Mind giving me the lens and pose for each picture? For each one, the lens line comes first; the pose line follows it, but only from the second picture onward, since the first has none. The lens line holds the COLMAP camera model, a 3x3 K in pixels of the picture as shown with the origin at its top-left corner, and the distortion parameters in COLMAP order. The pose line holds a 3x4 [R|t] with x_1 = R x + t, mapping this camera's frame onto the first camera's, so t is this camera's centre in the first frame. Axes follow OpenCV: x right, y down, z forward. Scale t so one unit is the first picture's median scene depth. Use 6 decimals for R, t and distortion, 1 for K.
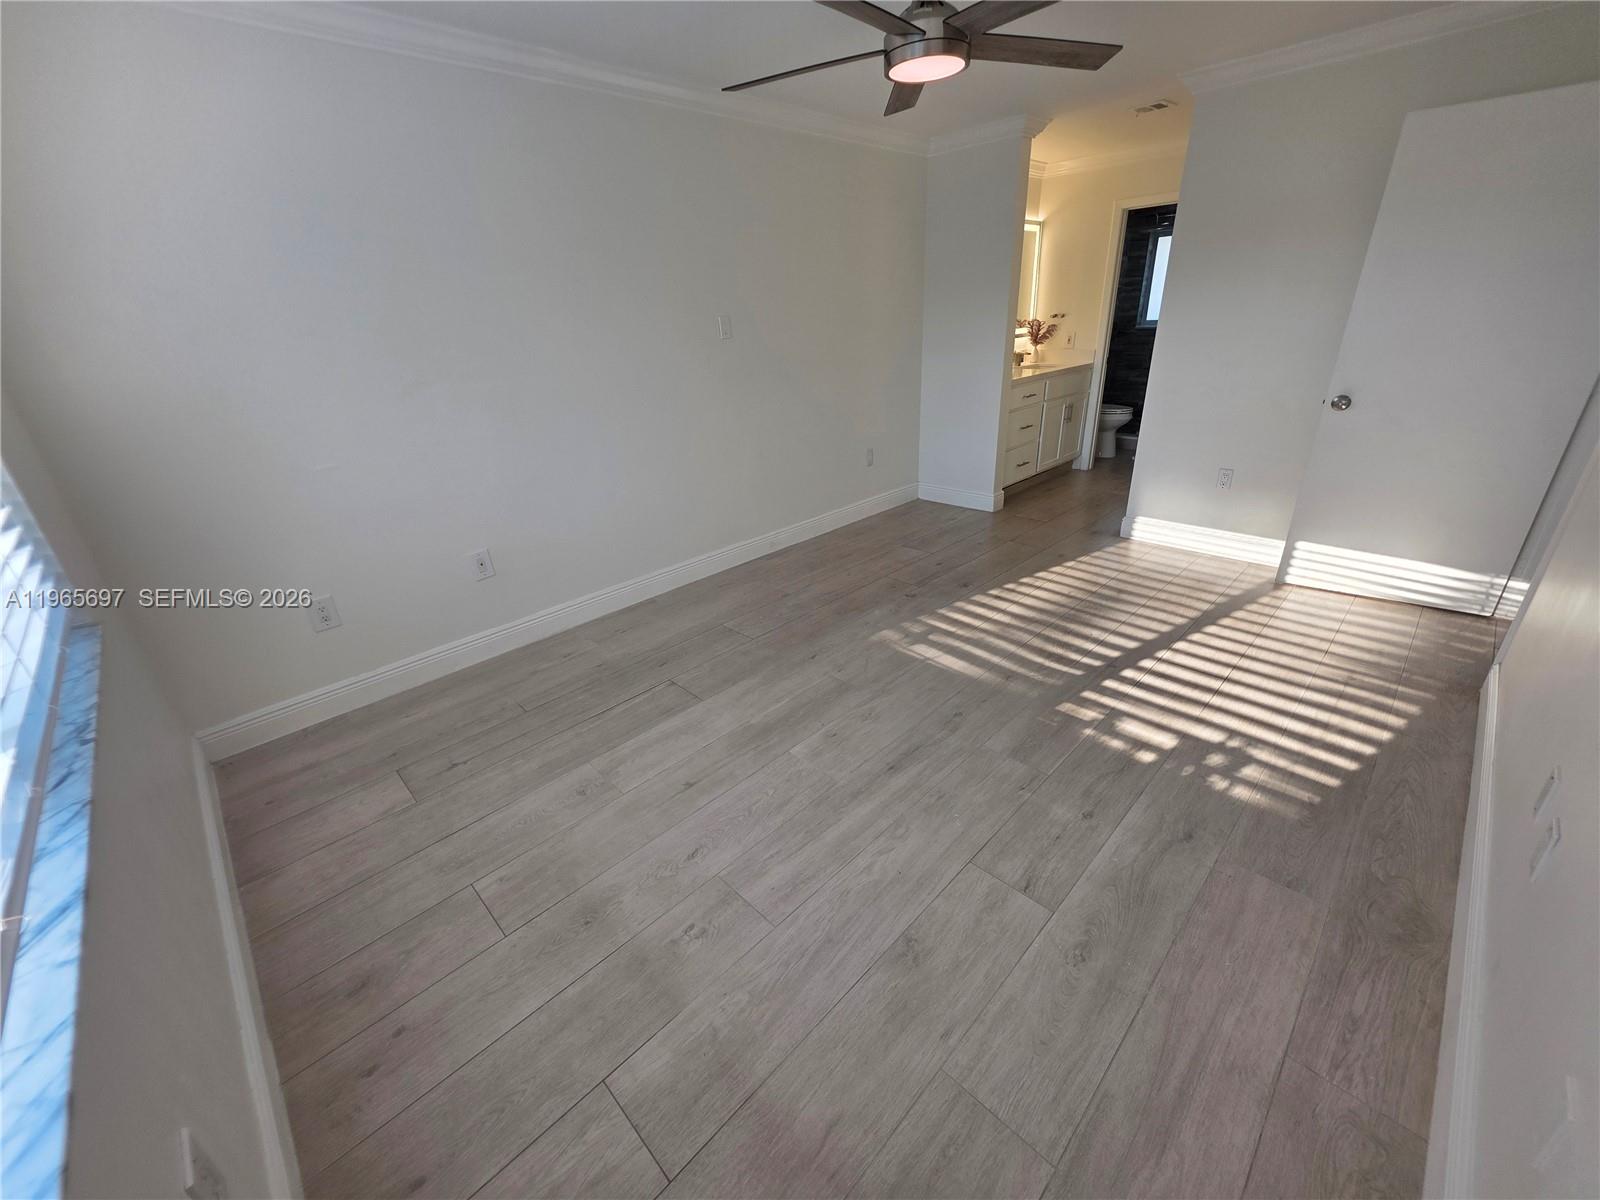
lens RADIAL K [[643.3, 0, 794.7], [0, 643.3, 596.8], [0, 0, 1]] dist [0.002624, 0.001143]
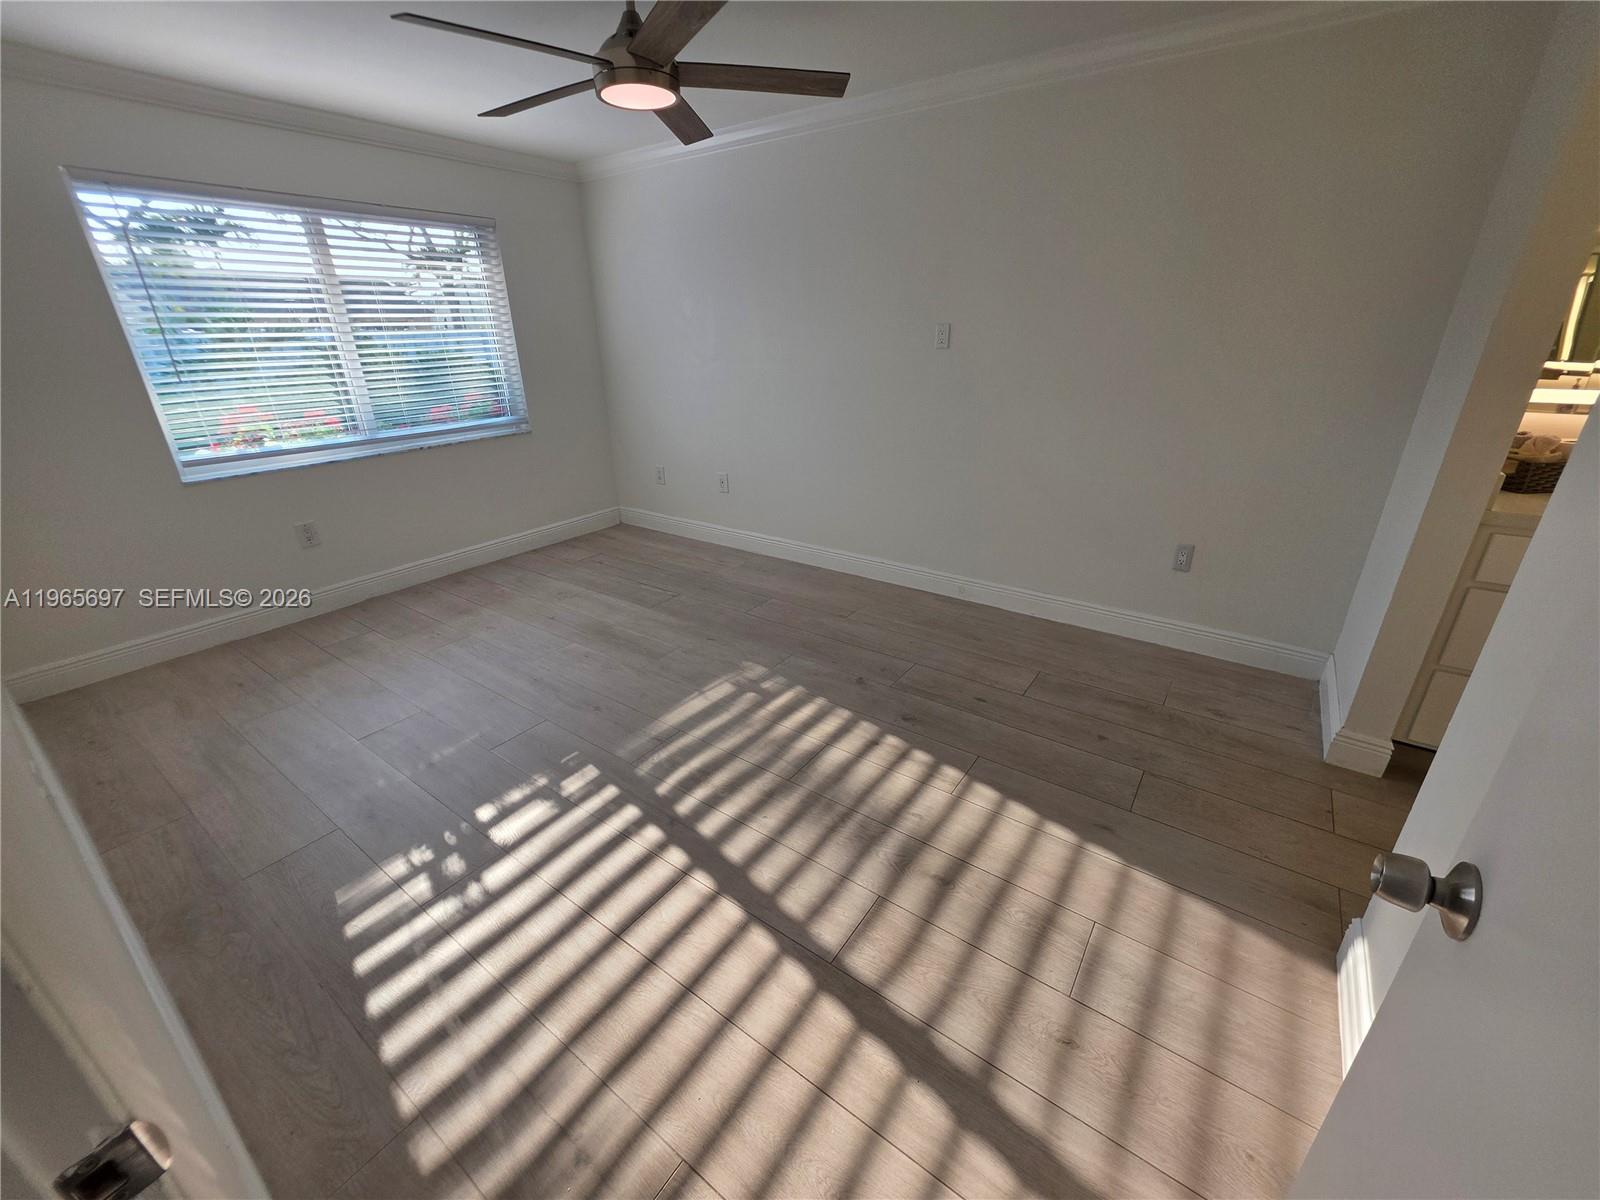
lens RADIAL K [[643.3, 0, 795.0], [0, 643.3, 599.9], [0, 0, 1]] dist [0.002624, 0.001143]
pose [[0.167962, 0.425525, -0.889223, 1.063147], [-0.396759, 0.854933, 0.334173, -0.411353], [0.902425, 0.296679, 0.312427, 0.818307]]
